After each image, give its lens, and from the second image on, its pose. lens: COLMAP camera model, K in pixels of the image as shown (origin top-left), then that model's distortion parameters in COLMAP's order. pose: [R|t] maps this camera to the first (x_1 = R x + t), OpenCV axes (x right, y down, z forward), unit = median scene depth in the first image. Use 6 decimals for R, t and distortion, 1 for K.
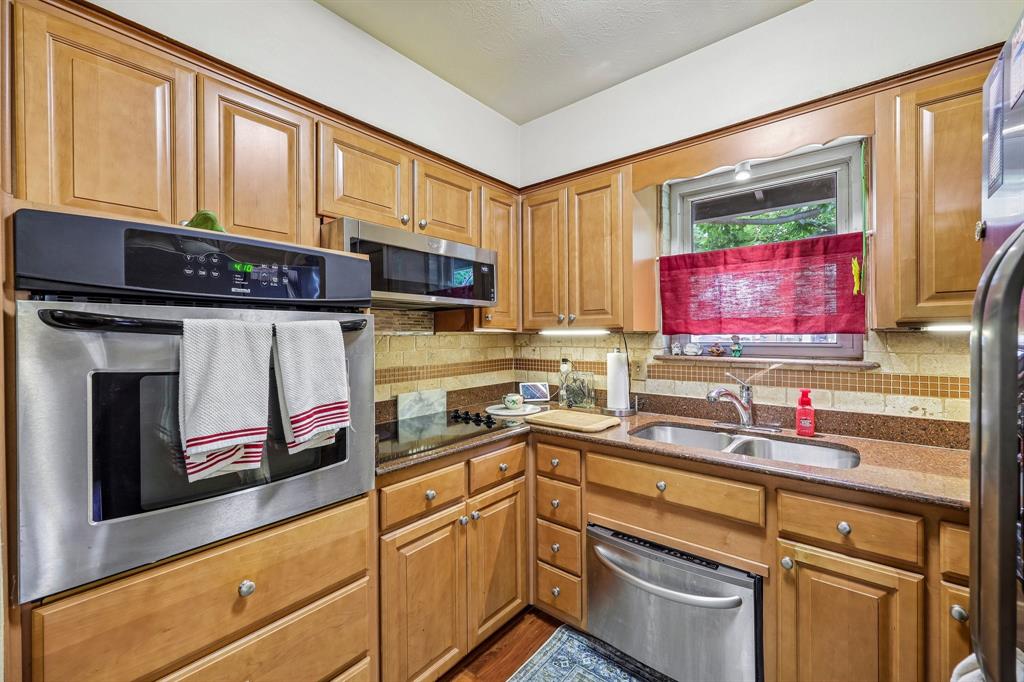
lens RADIAL K [[413.3, 0, 514.8], [0, 413.3, 337.4], [0, 0, 1]] dist [0.000013, -0.000519]
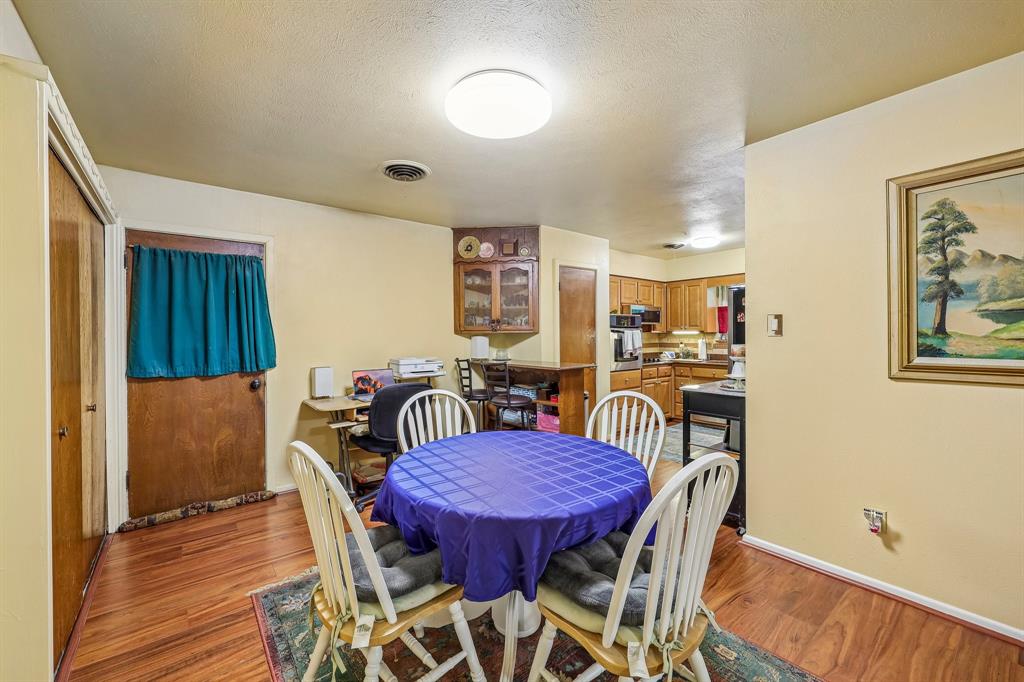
lens RADIAL K [[413.3, 0, 515.2], [0, 413.3, 336.5], [0, 0, 1]] dist [0.000013, -0.000519]
pose [[0.981311, 0.002074, -0.192418, -0.579513], [-0.002344, 0.999997, -0.001173, 0.026569], [0.192414, 0.001602, 0.981312, -2.527270]]
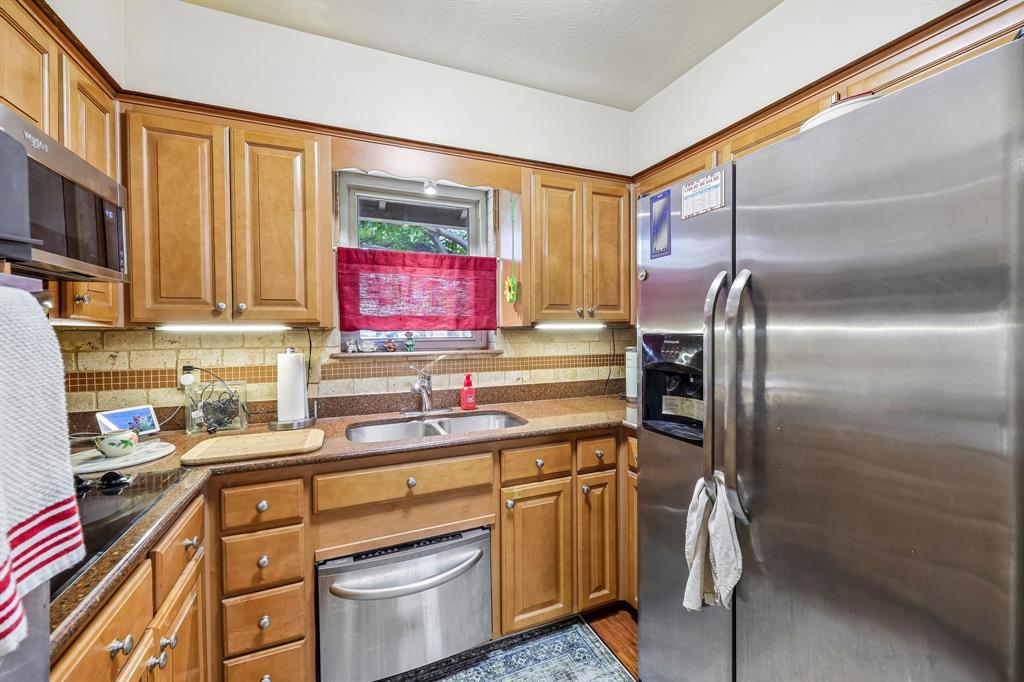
lens RADIAL K [[413.3, 0, 517.1], [0, 413.3, 336.0], [0, 0, 1]] dist [0.000013, -0.000519]
pose [[0.447268, -0.010108, 0.894343, -0.351334], [0.008841, 0.999937, 0.006880, 0.001749], [-0.894356, 0.004829, 0.447330, 0.272597]]
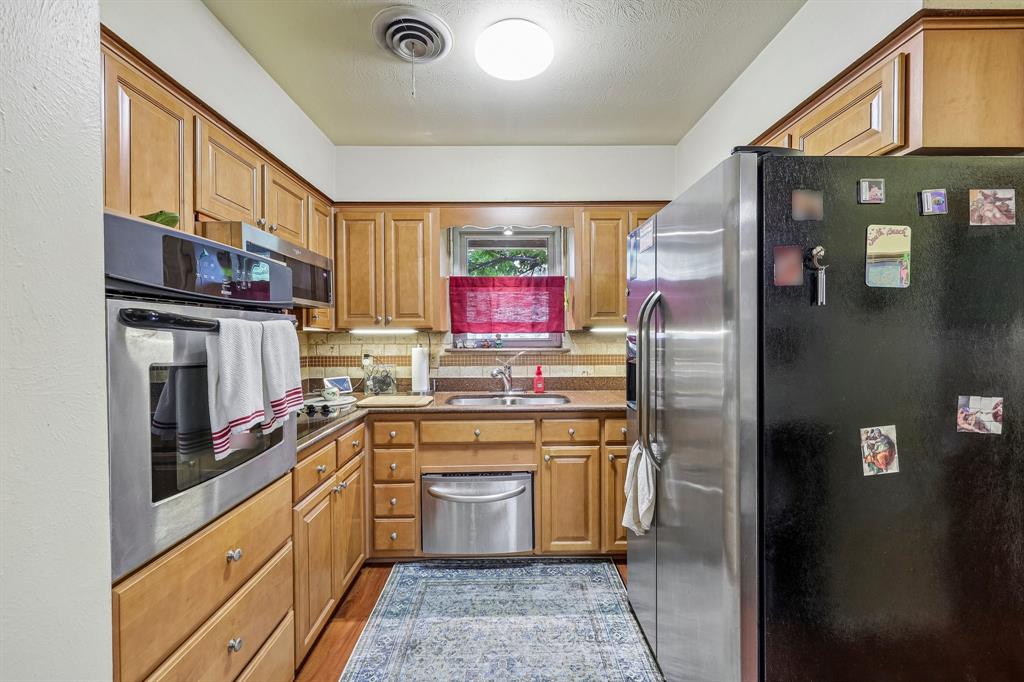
lens RADIAL K [[413.3, 0, 516.5], [0, 413.3, 336.9], [0, 0, 1]] dist [0.000013, -0.000519]
pose [[0.754101, -0.004496, 0.656743, -0.448432], [0.004657, 0.999988, 0.001498, 0.004677], [-0.656742, 0.001929, 0.754113, -0.203586]]
